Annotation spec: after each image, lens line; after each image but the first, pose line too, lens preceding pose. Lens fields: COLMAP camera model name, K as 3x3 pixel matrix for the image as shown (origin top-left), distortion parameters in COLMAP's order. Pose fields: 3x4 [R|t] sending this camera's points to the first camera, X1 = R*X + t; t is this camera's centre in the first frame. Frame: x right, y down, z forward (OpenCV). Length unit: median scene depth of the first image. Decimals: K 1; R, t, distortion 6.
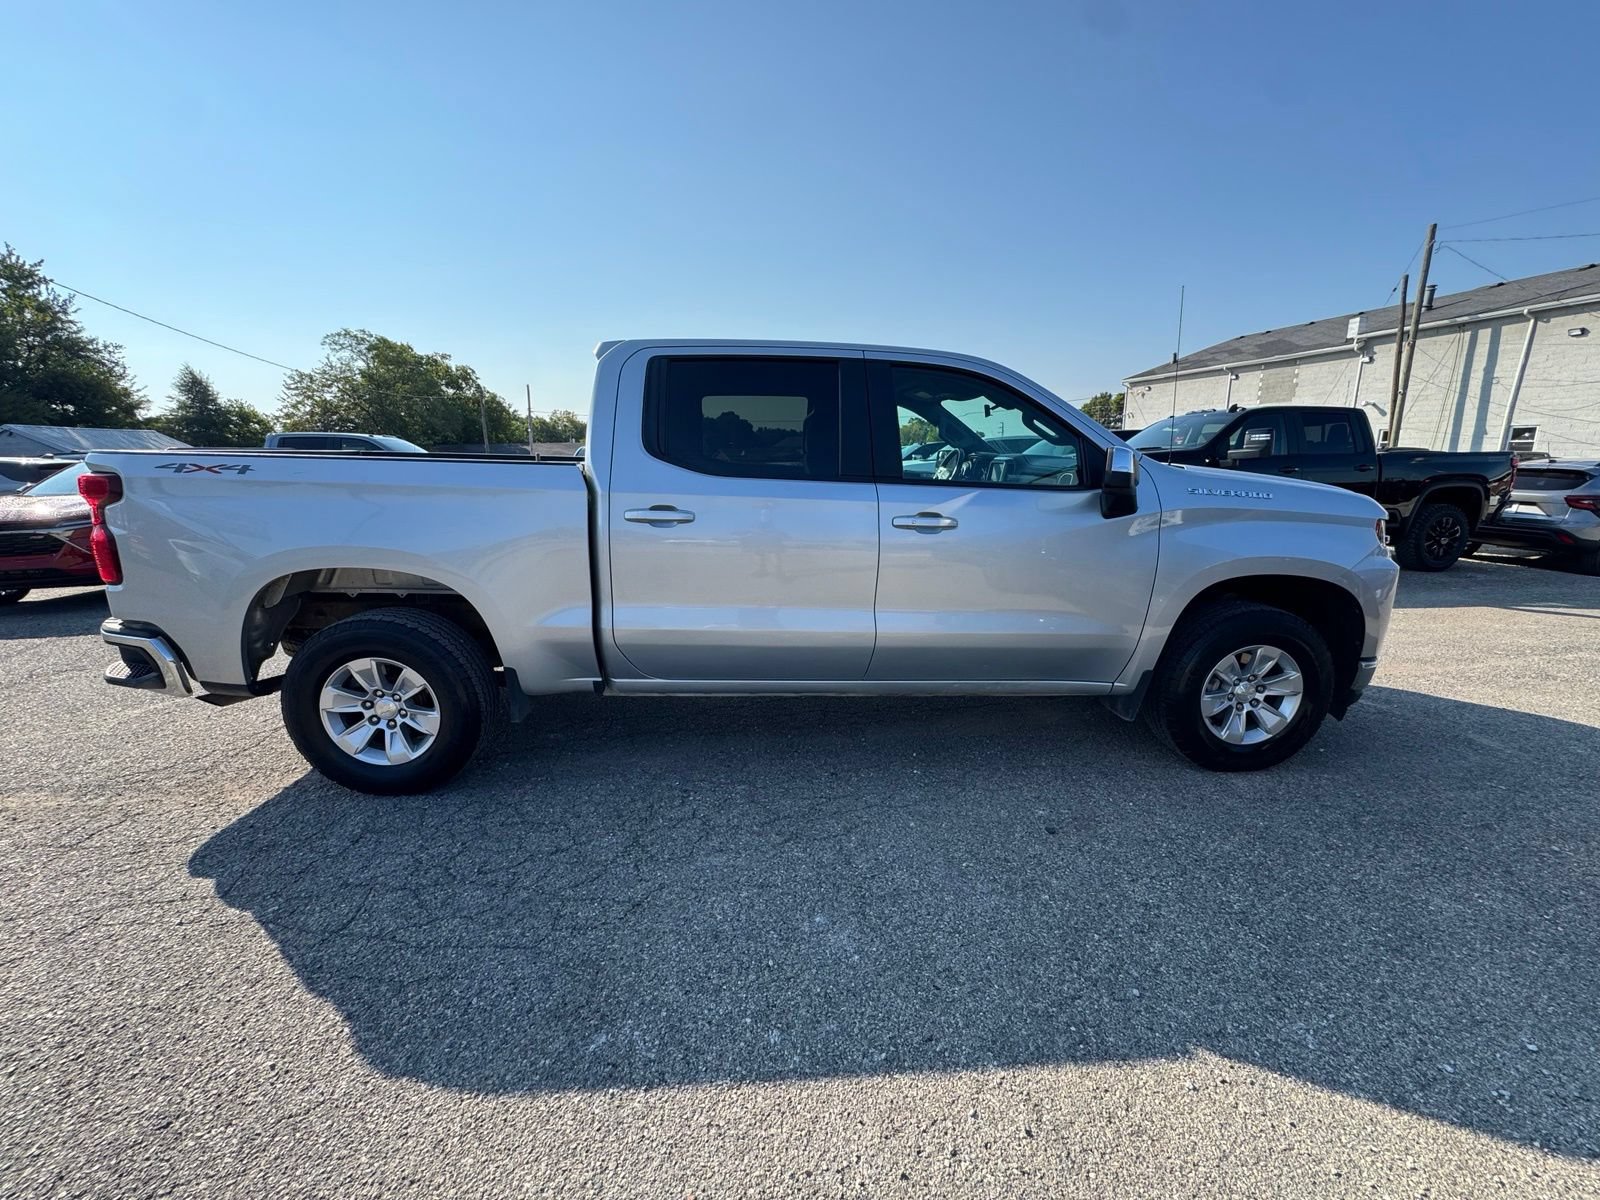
lens RADIAL K [[650.6, 0, 799.0], [0, 650.6, 604.7], [0, 0, 1]] dist [-0.002368, -0.000379]
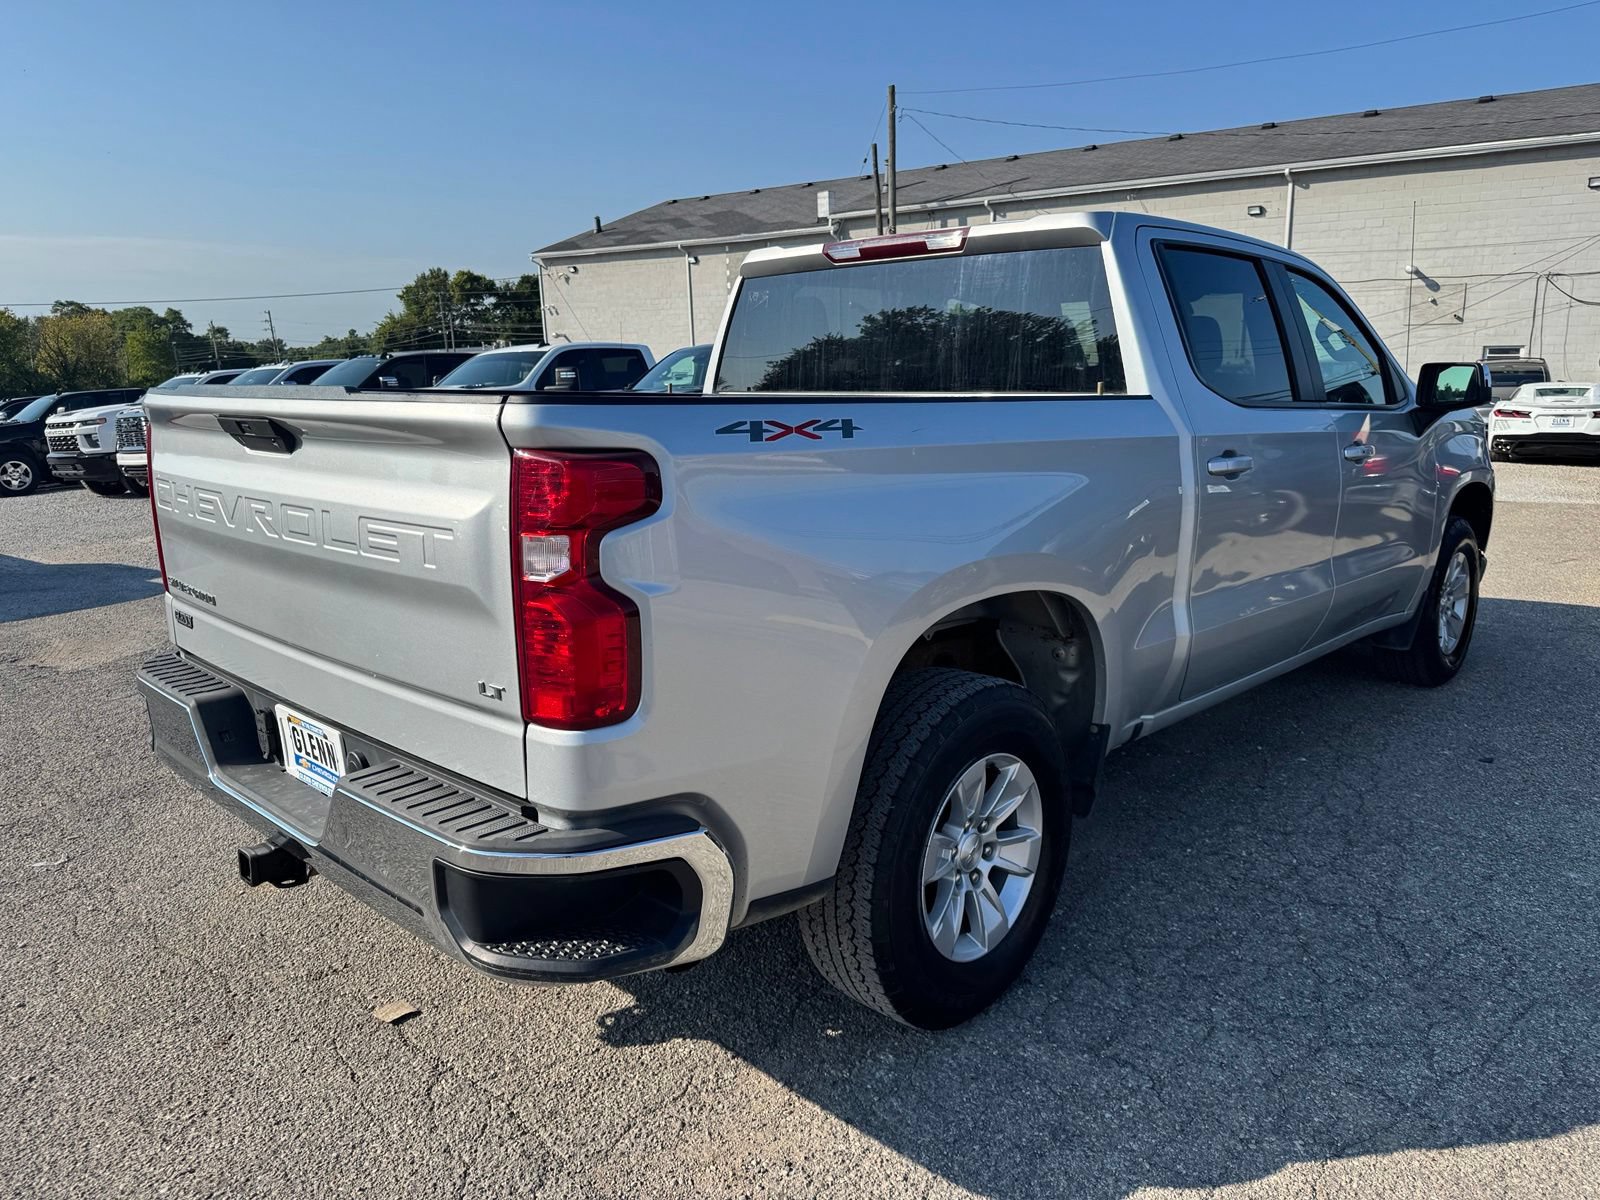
lens RADIAL K [[1144.5, 0, 799.0], [0, 1144.5, 626.7], [0, 0, 1]] dist [0.002796, -0.002416]
pose [[0.728481, -0.162948, 0.665404, -0.110731], [0.169262, 0.983998, 0.055660, -0.008768], [-0.663826, 0.072081, 0.744405, 0.030283]]
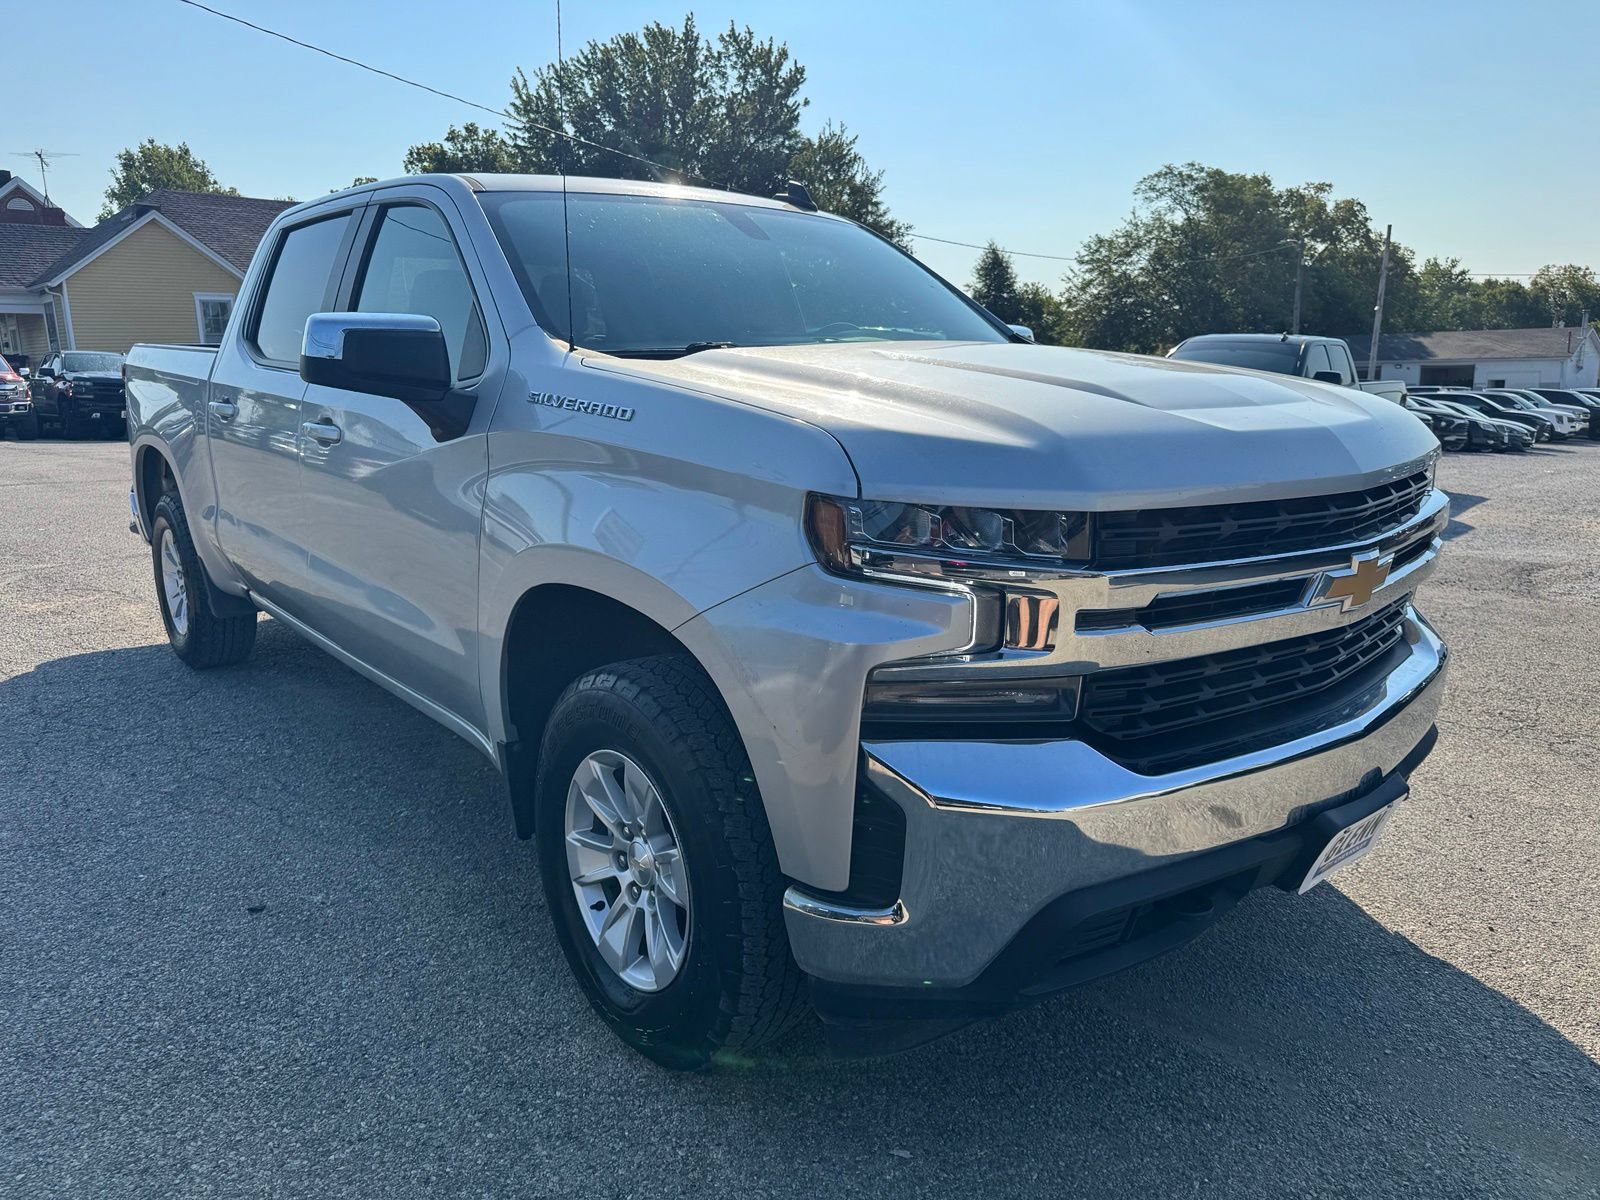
lens RADIAL K [[1144.5, 0, 799.0], [0, 1144.5, 626.7], [0, 0, 1]] dist [0.002796, -0.002416]
pose [[0.579866, 0.177487, -0.795144, 0.118709], [-0.173092, 0.980539, 0.092641, -0.009377], [0.796112, 0.083914, 0.599302, 0.055581]]
